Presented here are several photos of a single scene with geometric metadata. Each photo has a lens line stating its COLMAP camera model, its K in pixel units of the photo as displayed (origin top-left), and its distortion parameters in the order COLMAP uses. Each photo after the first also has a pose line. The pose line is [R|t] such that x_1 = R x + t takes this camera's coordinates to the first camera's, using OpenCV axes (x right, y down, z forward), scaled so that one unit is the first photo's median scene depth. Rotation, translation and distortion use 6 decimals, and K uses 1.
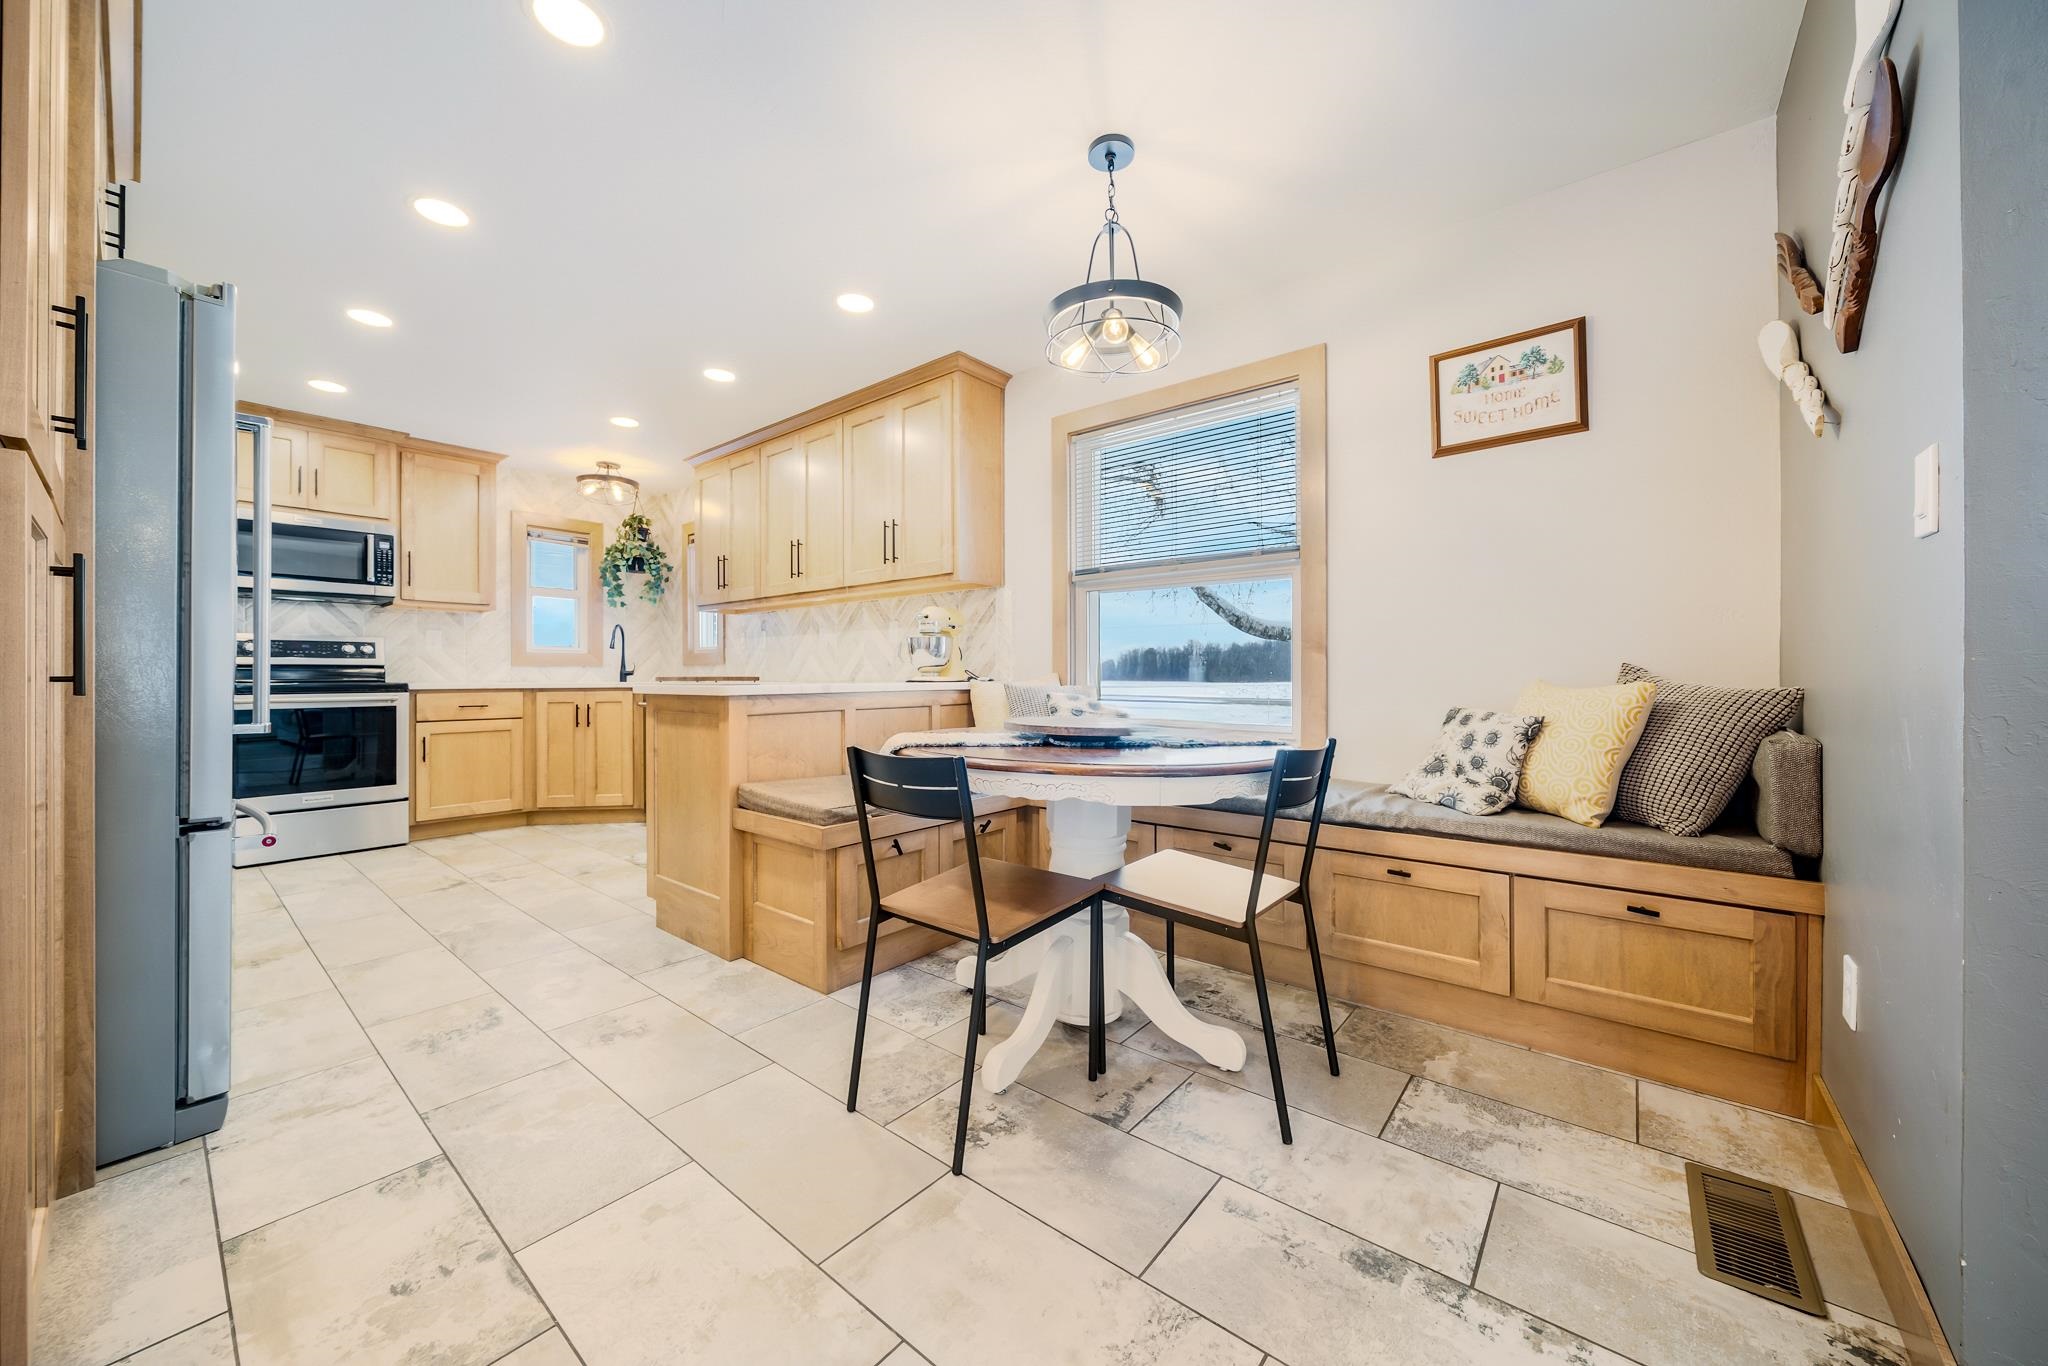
lens RADIAL K [[722.8, 0, 1008.6], [0, 722.8, 674.0], [0, 0, 1]] dist [-0.003622, -0.000688]
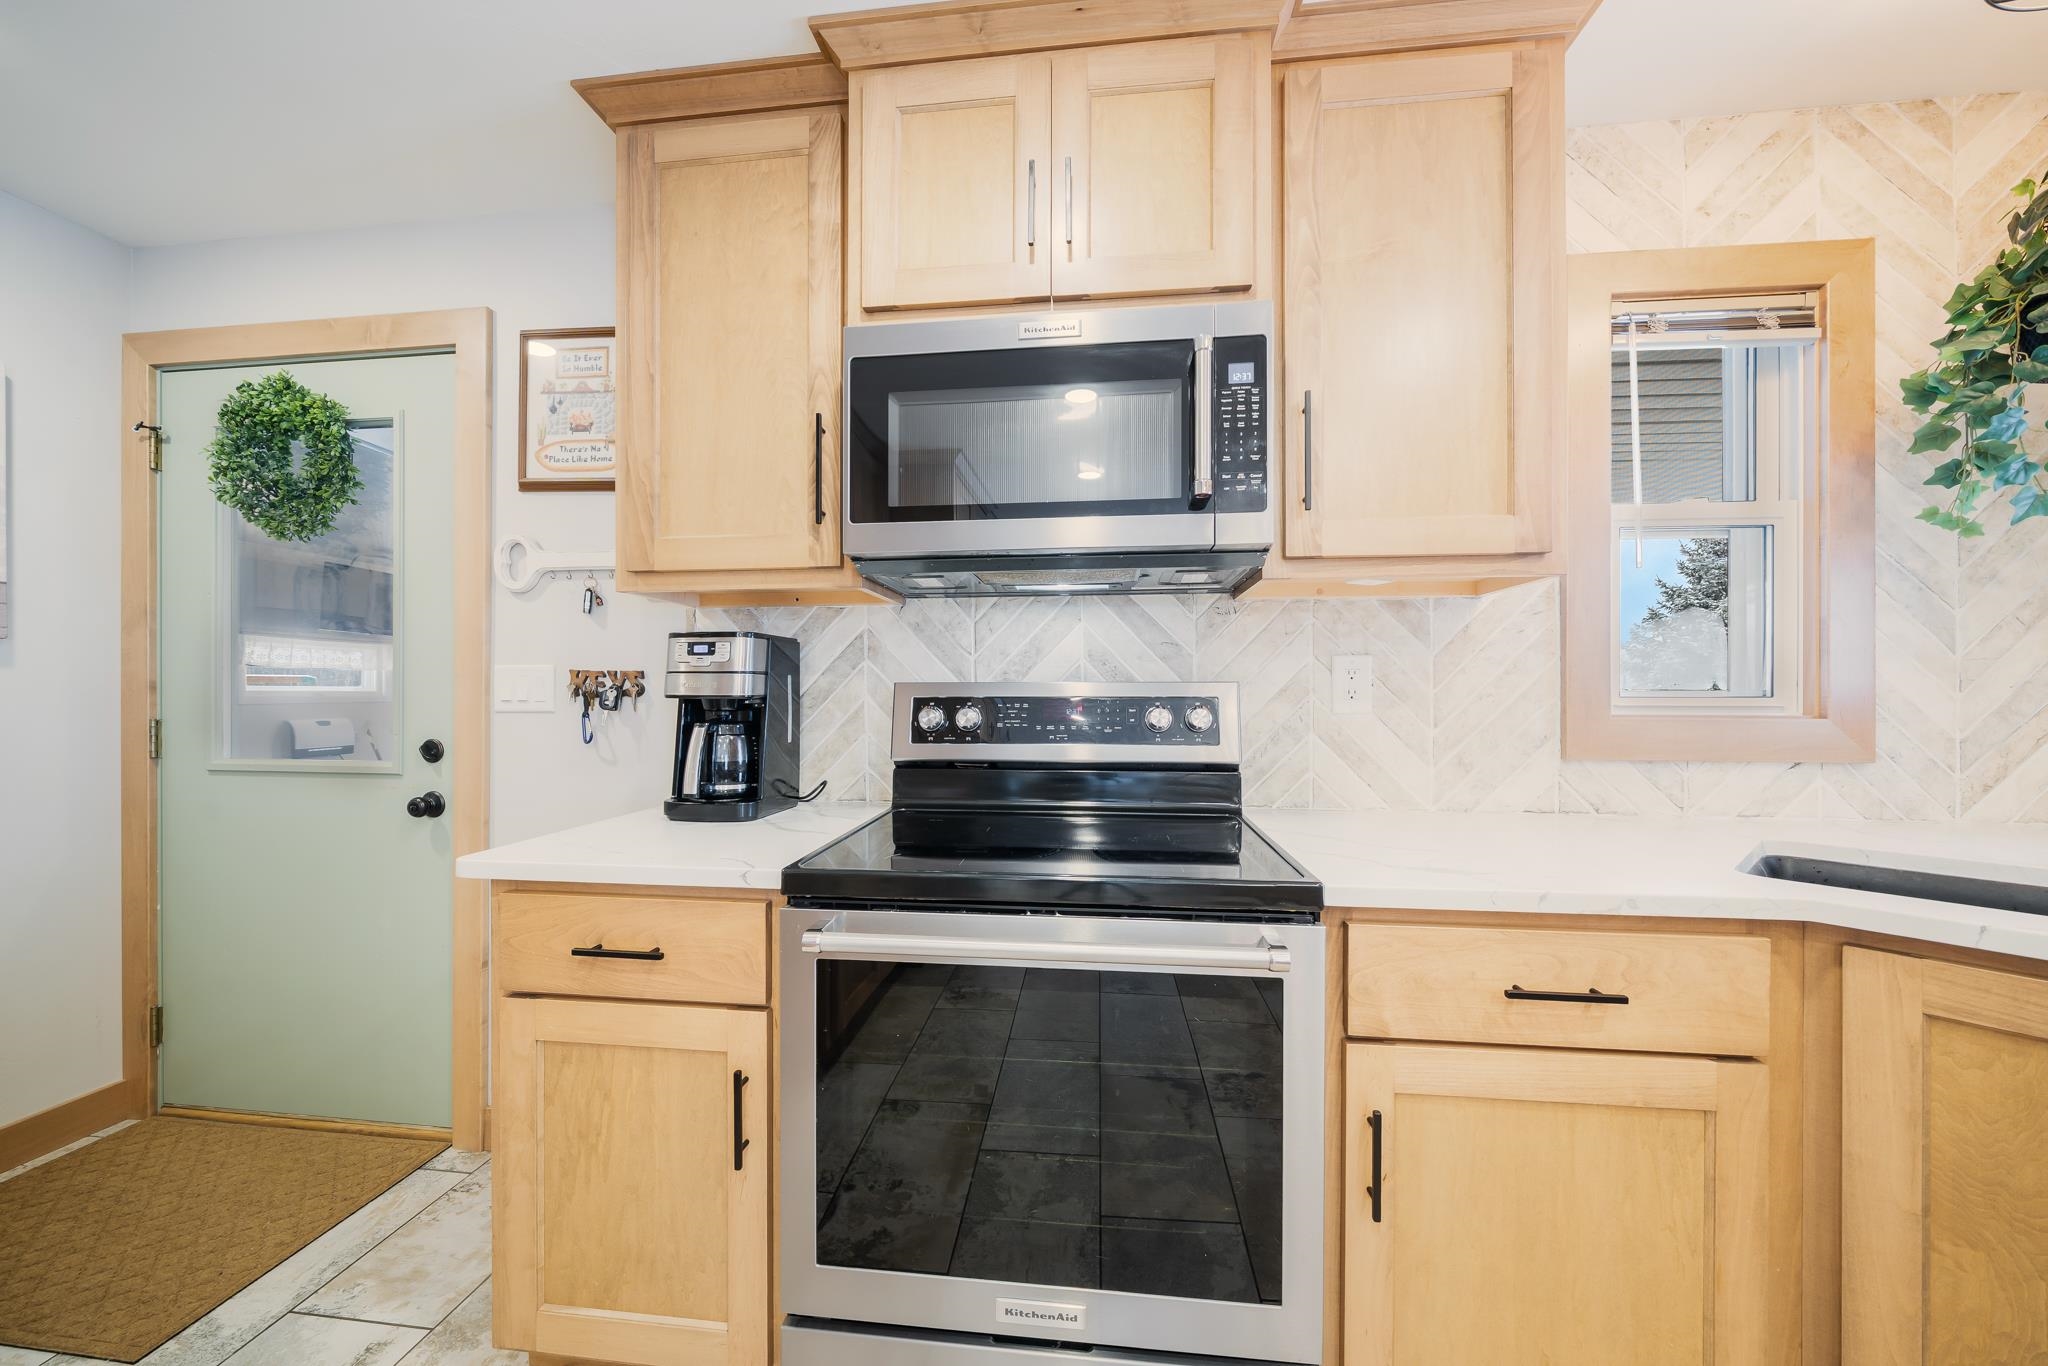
lens RADIAL K [[722.8, 0, 1023.3], [0, 722.8, 689.3], [0, 0, 1]] dist [-0.003622, -0.000688]
pose [[0.548617, 0.000996, -0.836073, -0.666416], [-0.000371, 0.999999, 0.000948, -0.050156], [0.836074, -0.000210, 0.548617, 0.761239]]
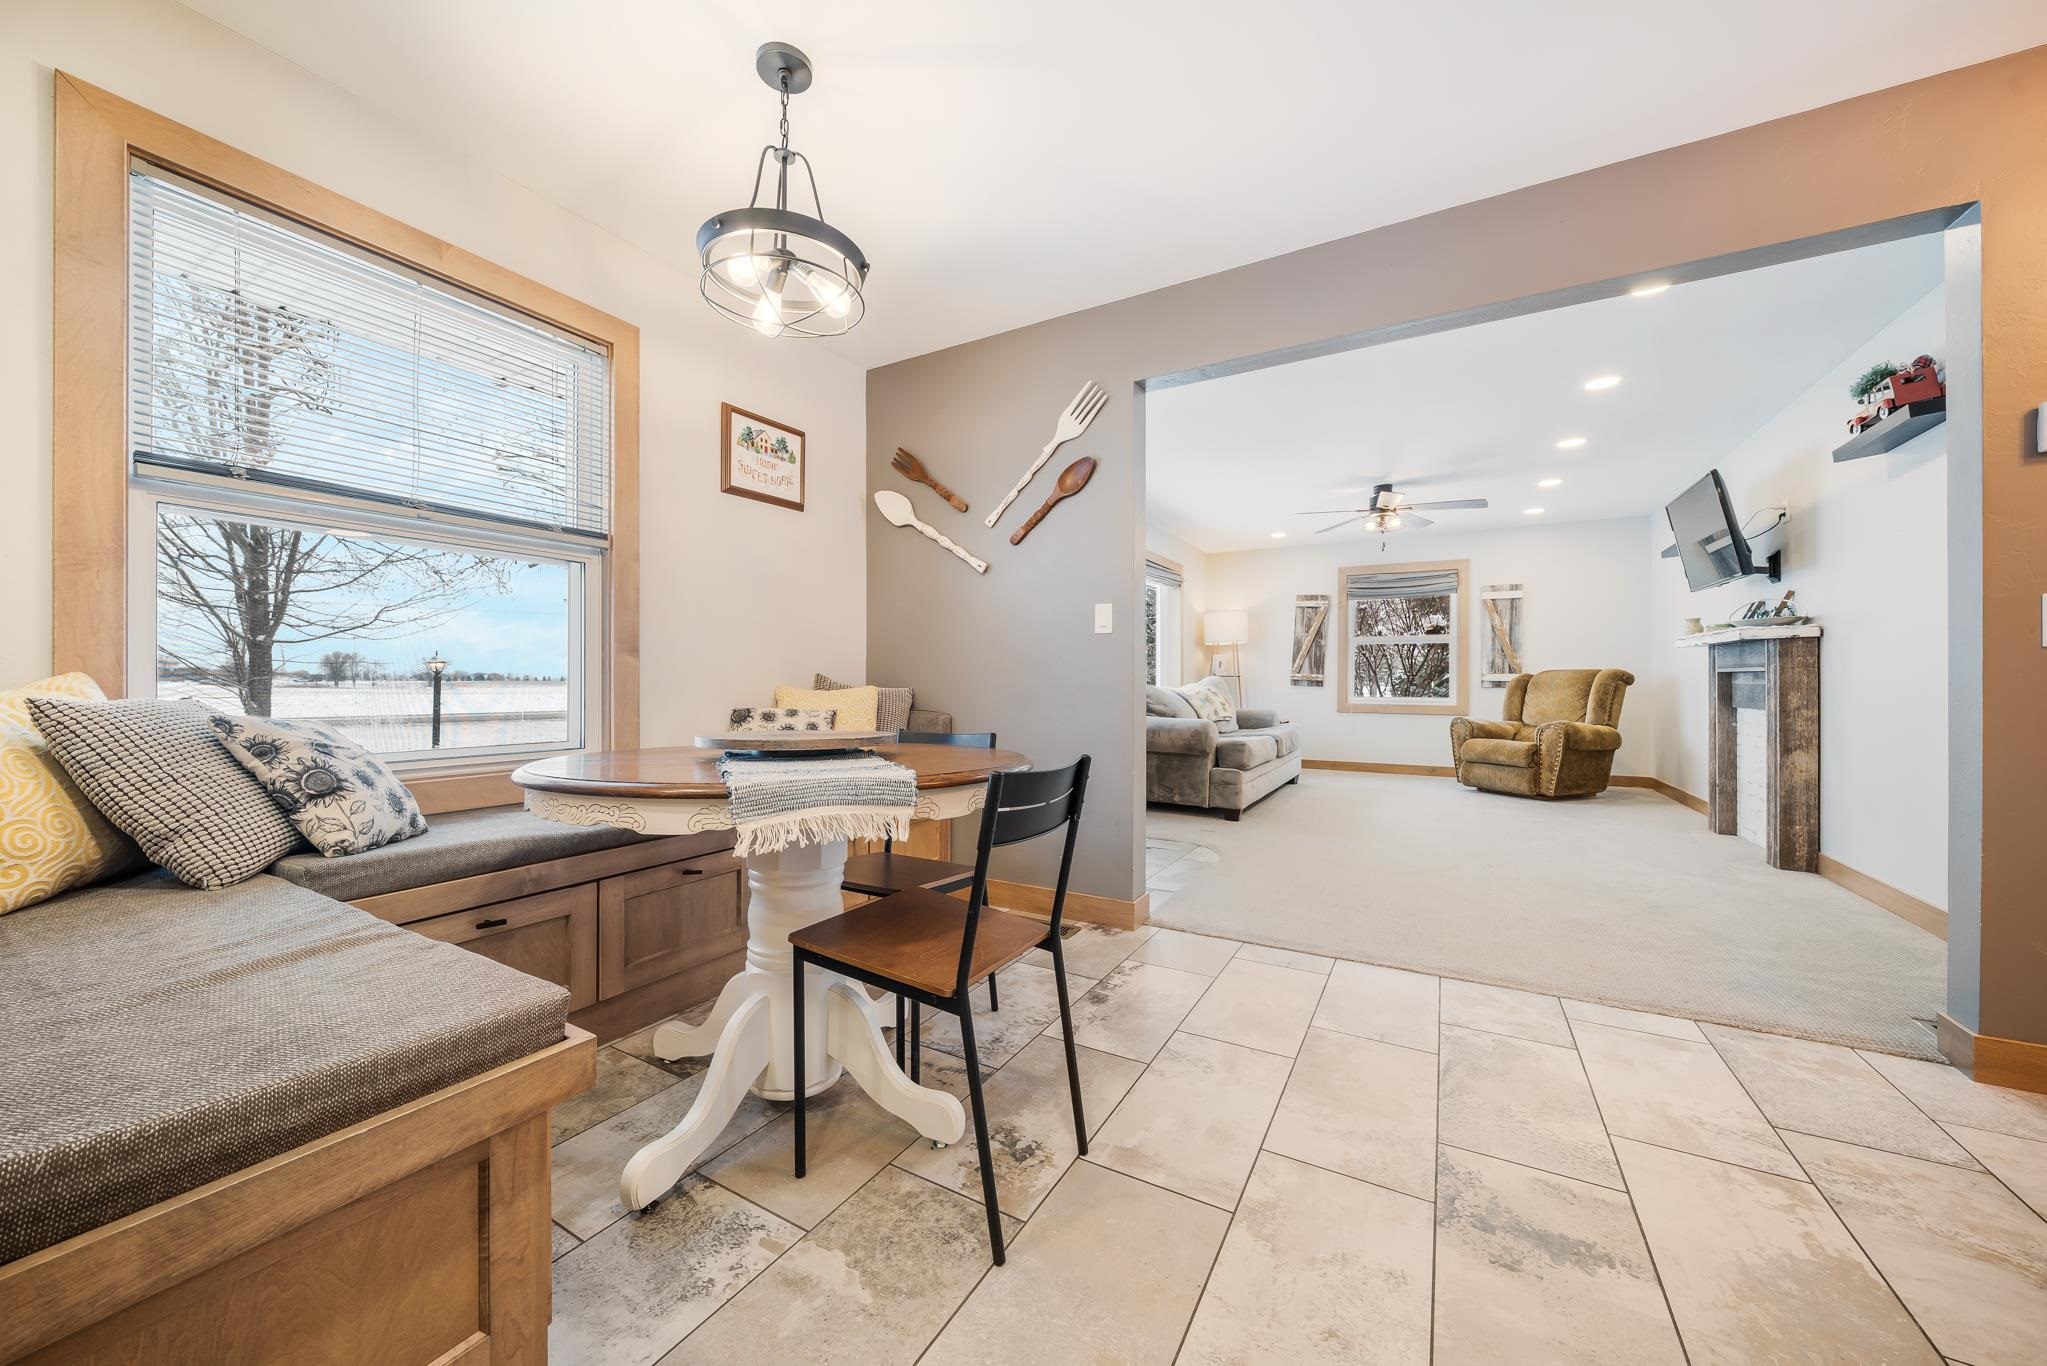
lens RADIAL K [[722.4, 0, 1024.6], [0, 722.4, 683.7], [0, 0, 1]] dist [-0.003622, -0.000688]
pose [[-0.162692, 0.001740, 0.986675, -0.343192], [-0.001212, 0.999997, -0.001963, 0.003973], [-0.986676, -0.001515, -0.162690, 0.394943]]
